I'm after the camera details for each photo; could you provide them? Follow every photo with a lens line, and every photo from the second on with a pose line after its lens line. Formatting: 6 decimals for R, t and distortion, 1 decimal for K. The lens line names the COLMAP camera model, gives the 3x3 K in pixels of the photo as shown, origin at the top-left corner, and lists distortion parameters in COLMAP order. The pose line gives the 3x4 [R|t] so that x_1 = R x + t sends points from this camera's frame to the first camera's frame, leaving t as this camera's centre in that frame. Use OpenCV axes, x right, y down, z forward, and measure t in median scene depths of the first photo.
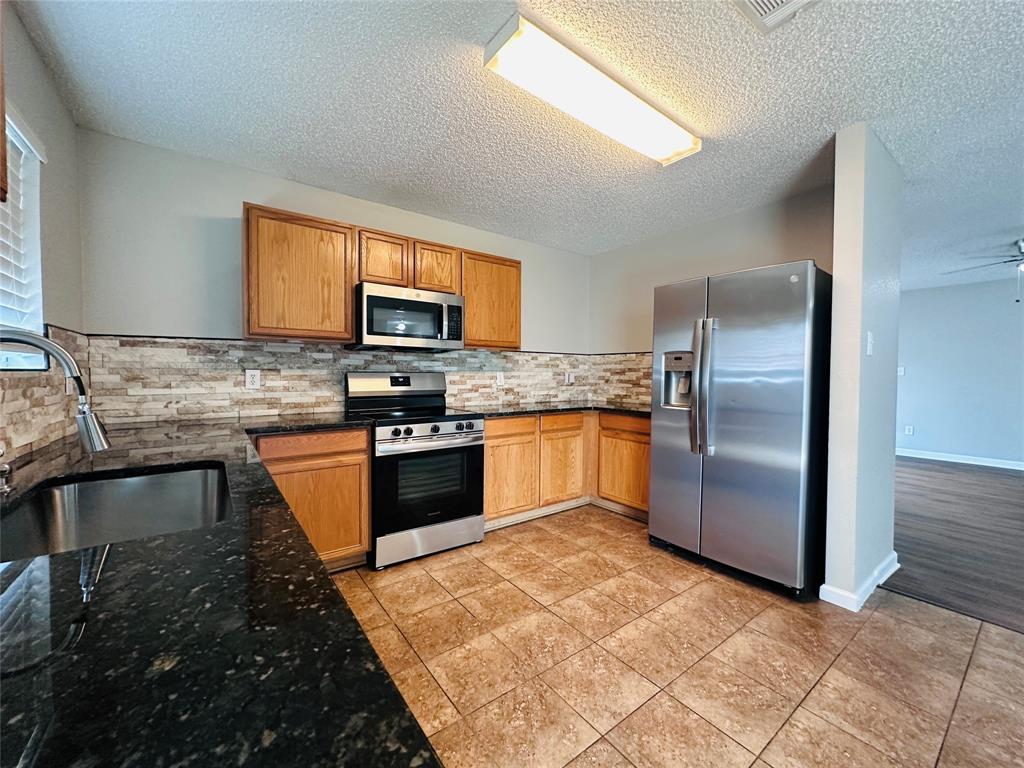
lens RADIAL K [[408.0, 0, 511.9], [0, 408.0, 385.0], [0, 0, 1]] dist [-0.000316, -0.000055]
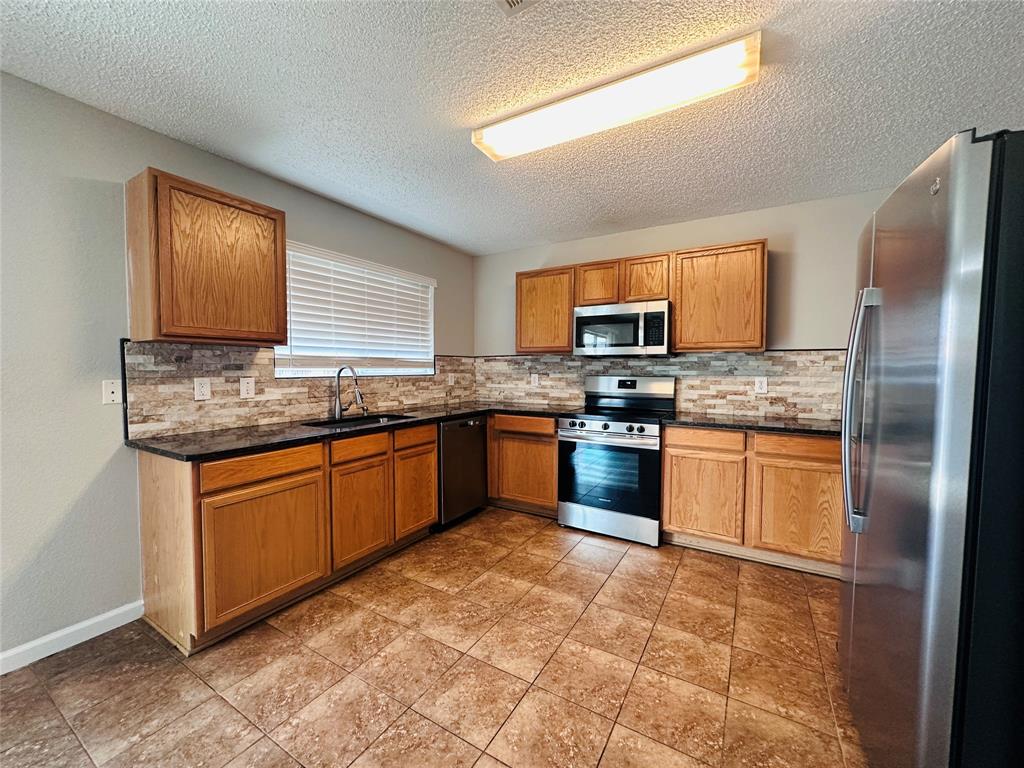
lens RADIAL K [[408.0, 0, 512.3], [0, 408.0, 385.6], [0, 0, 1]] dist [-0.000316, -0.000055]
pose [[0.381068, 0.034454, -0.923905, 0.718568], [-0.029007, 0.999259, 0.025299, -0.027044], [0.924092, 0.017159, 0.381785, 0.297776]]
